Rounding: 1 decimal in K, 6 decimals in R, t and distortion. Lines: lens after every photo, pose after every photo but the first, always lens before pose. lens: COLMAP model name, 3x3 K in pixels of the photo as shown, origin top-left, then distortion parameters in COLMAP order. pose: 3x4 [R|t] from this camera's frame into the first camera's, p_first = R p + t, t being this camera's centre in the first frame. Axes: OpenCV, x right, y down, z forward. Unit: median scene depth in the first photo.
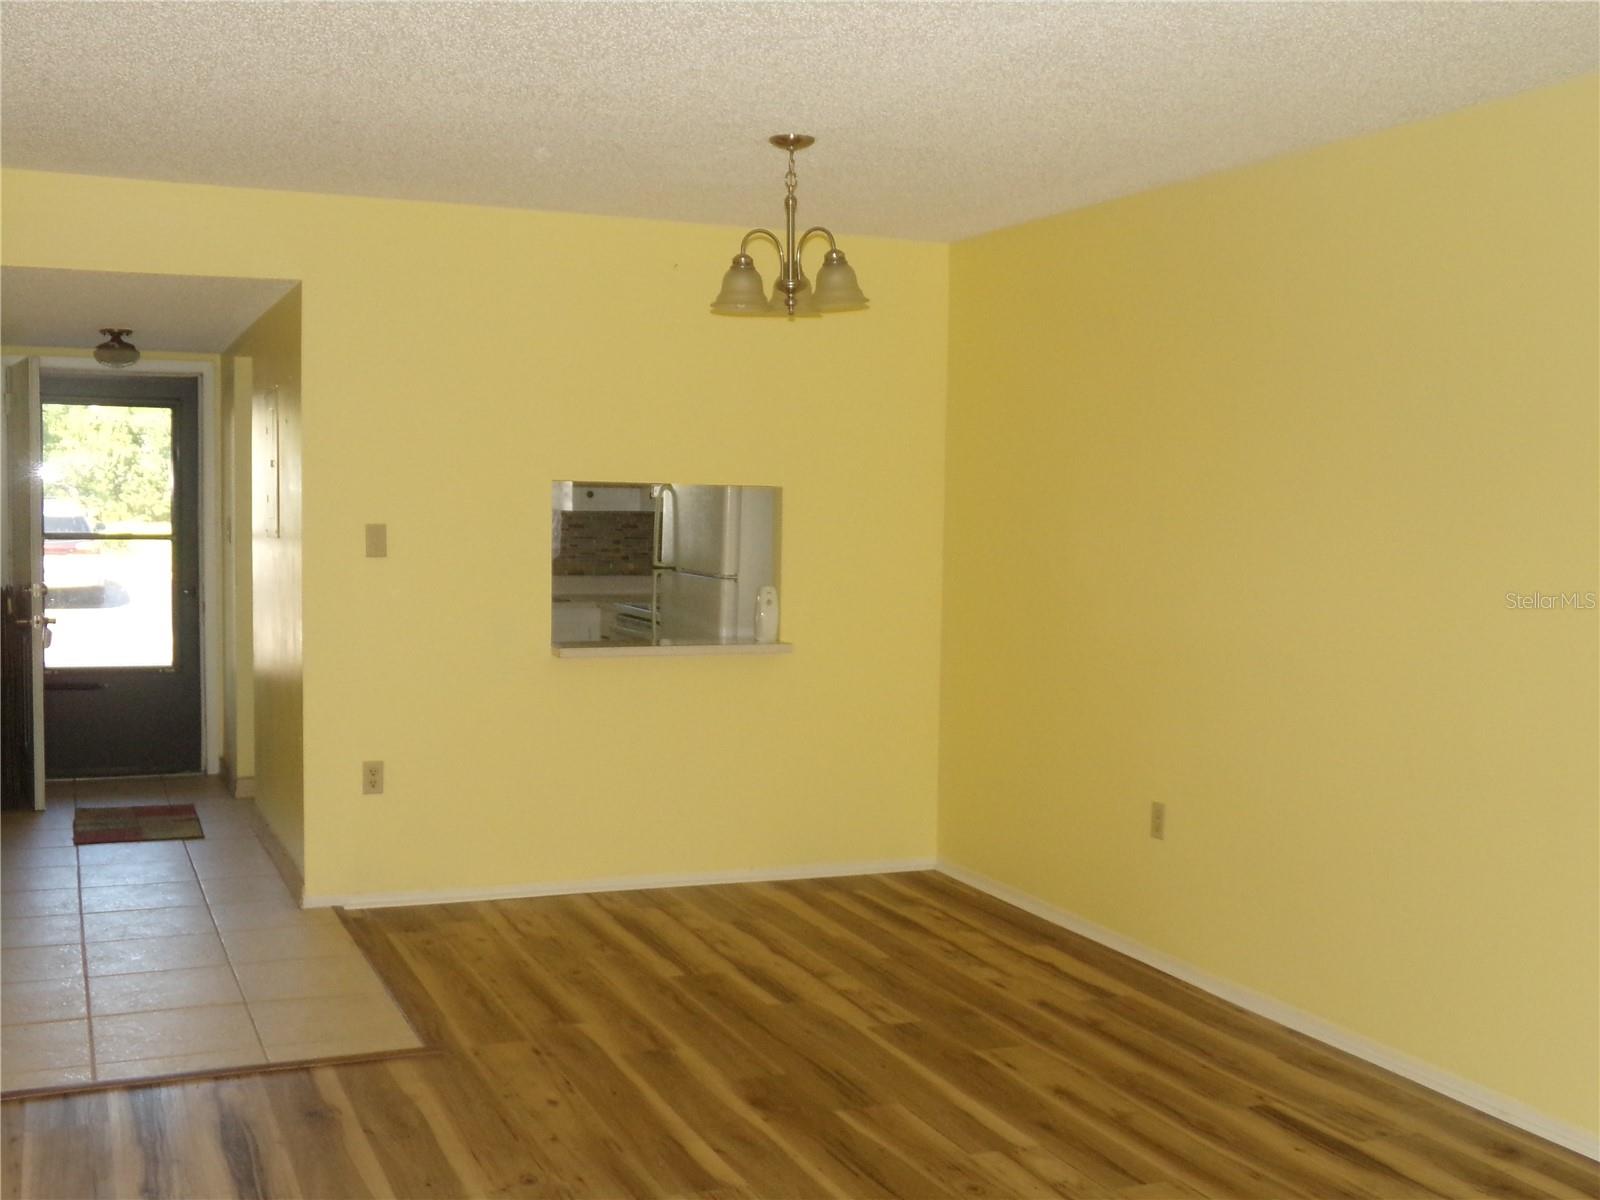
lens RADIAL K [[1731.1, 0, 800.0], [0, 1731.1, 600.0], [0, 0, 1]] dist [0.047220, -0.356676]
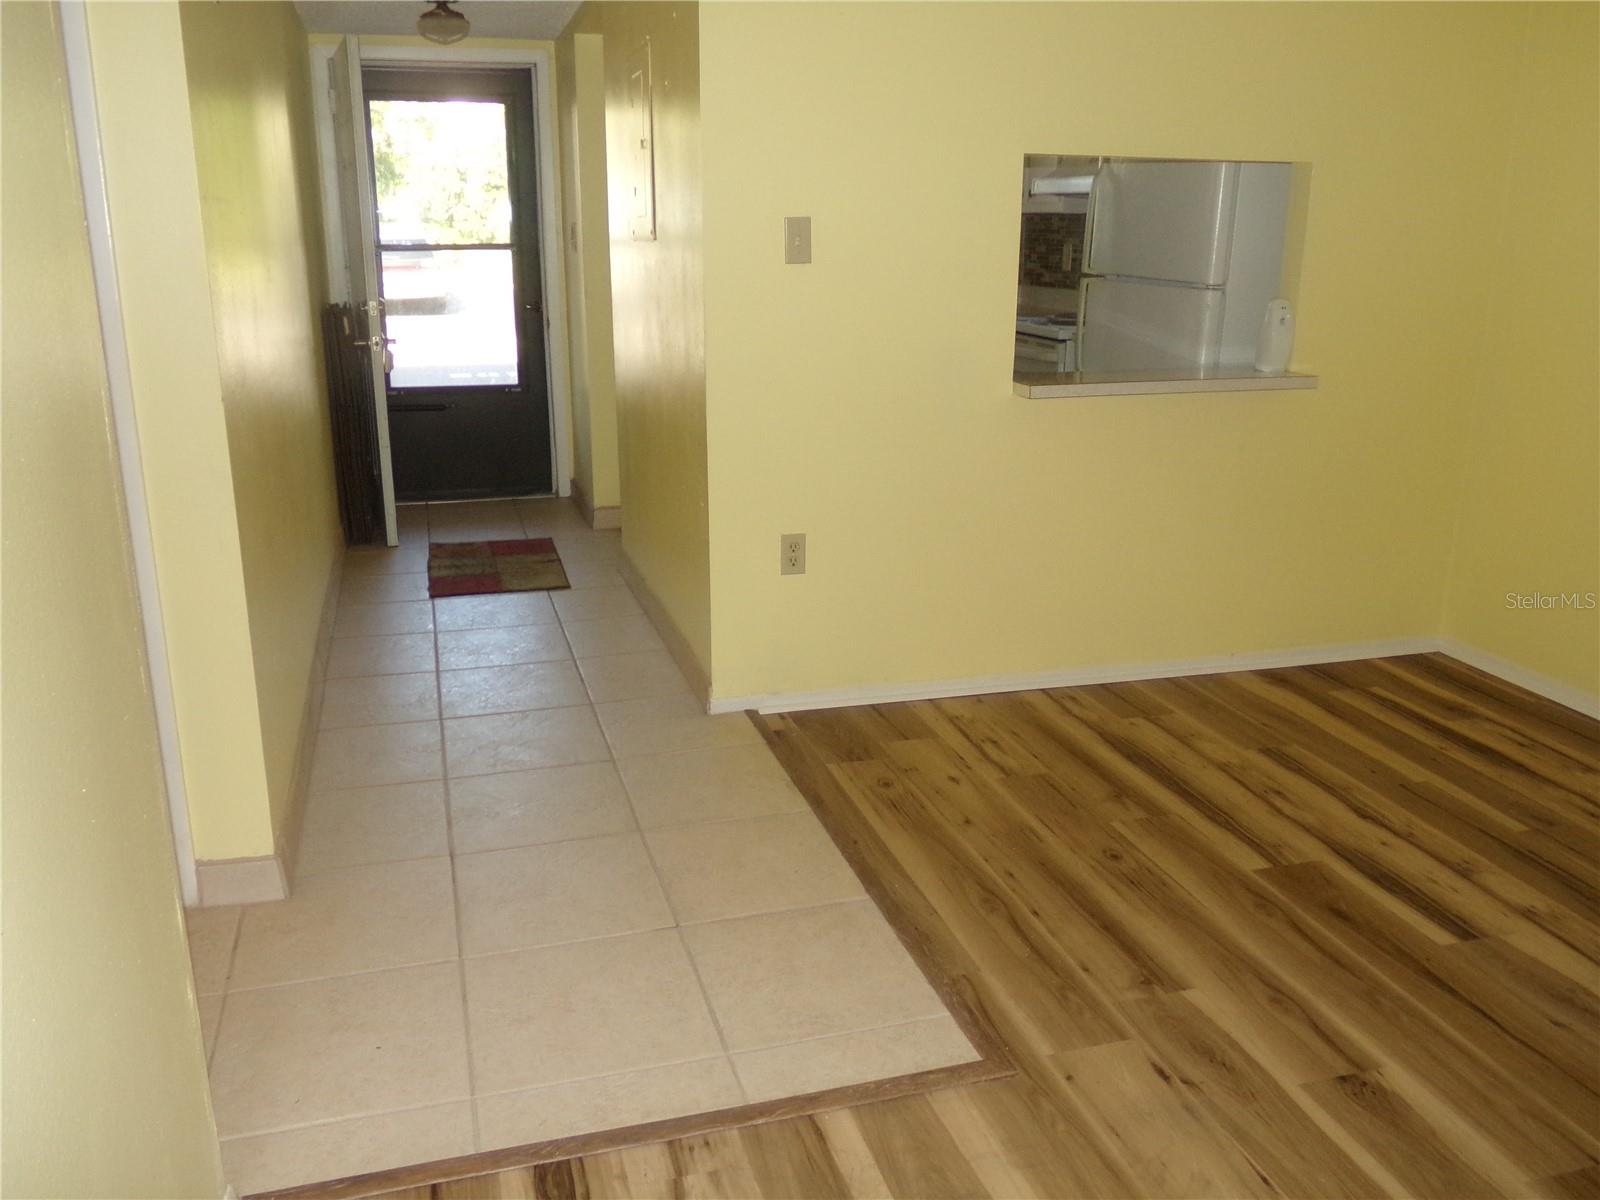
lens RADIAL K [[1352.5, 0, 800.0], [0, 1352.5, 600.0], [0, 0, 1]] dist [-0.015854, -0.002118]
pose [[0.991314, 0.022469, -0.129579, -0.154840], [0.005701, 0.977029, 0.213030, -0.006645], [0.131389, -0.211918, 0.968415, 0.383485]]
